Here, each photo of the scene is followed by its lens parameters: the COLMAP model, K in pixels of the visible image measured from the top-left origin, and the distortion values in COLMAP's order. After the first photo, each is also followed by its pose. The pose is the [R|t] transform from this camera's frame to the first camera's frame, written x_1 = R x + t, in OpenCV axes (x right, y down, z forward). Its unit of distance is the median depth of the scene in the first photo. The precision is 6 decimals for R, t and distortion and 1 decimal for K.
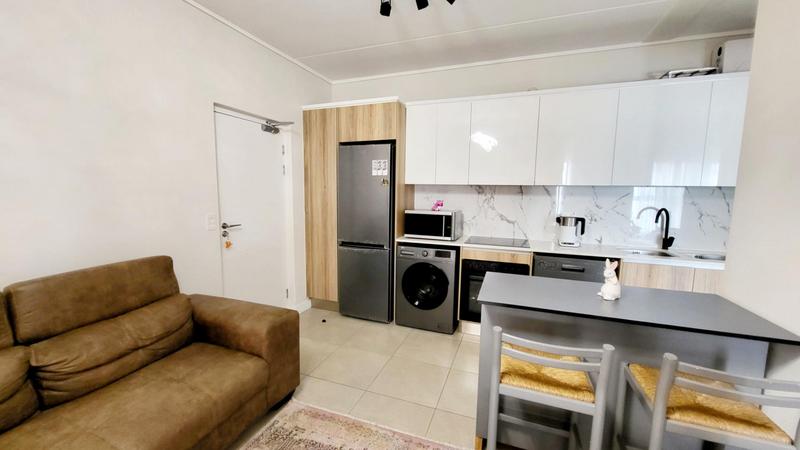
lens RADIAL K [[314.7, 0, 395.5], [0, 314.7, 223.0], [0, 0, 1]] dist [-0.006897, 0.000016]
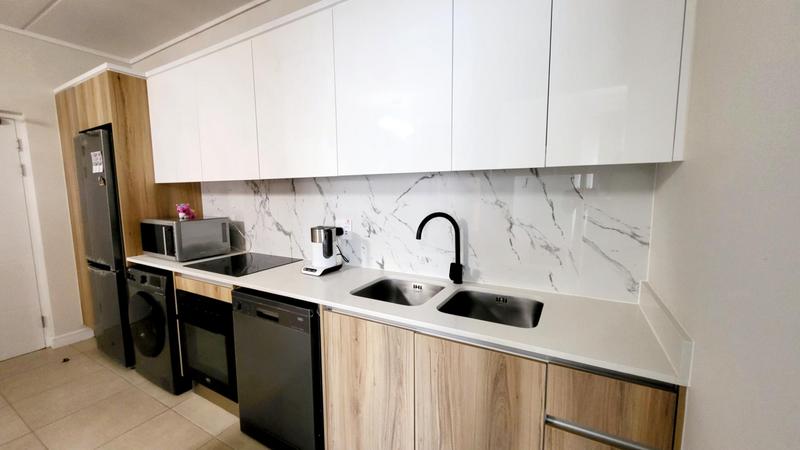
lens RADIAL K [[314.7, 0, 400.0], [0, 314.7, 223.3], [0, 0, 1]] dist [-0.006897, 0.000016]
pose [[0.989261, -0.009140, -0.145875, 0.733760], [0.009740, 0.999947, 0.003399, -0.025844], [0.145836, -0.004784, 0.989297, 0.358909]]
